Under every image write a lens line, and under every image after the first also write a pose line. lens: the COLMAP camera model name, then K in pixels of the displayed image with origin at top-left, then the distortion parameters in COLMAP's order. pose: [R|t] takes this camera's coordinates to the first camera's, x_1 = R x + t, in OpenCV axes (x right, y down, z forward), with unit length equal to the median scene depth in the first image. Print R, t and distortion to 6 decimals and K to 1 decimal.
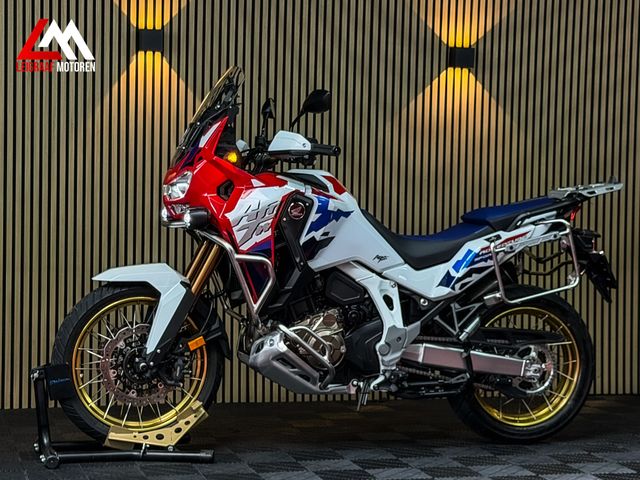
lens RADIAL K [[1424.3, 0, 320.0], [0, 1424.3, 240.0], [0, 0, 1]] dist [0.107783, 0.937961]
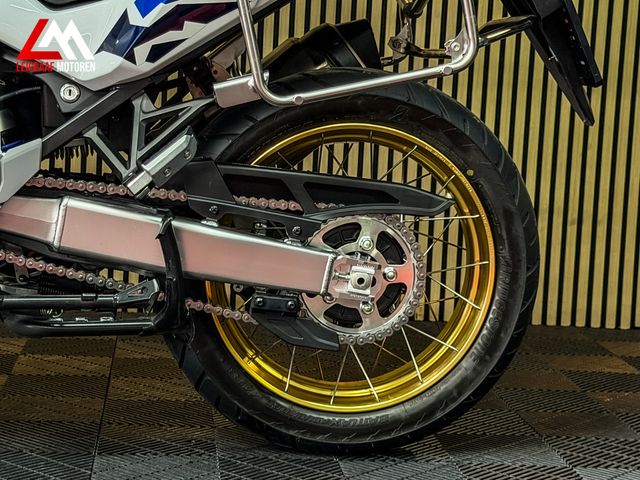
lens RADIAL K [[1424.3, 0, 320.0], [0, 1424.3, 240.0], [0, 0, 1]] dist [0.107783, 0.937961]
pose [[0.986236, 0.054176, -0.156214, 0.205744], [-0.040892, 0.995366, 0.087036, 0.047165], [0.160205, -0.079450, 0.983881, 0.626023]]
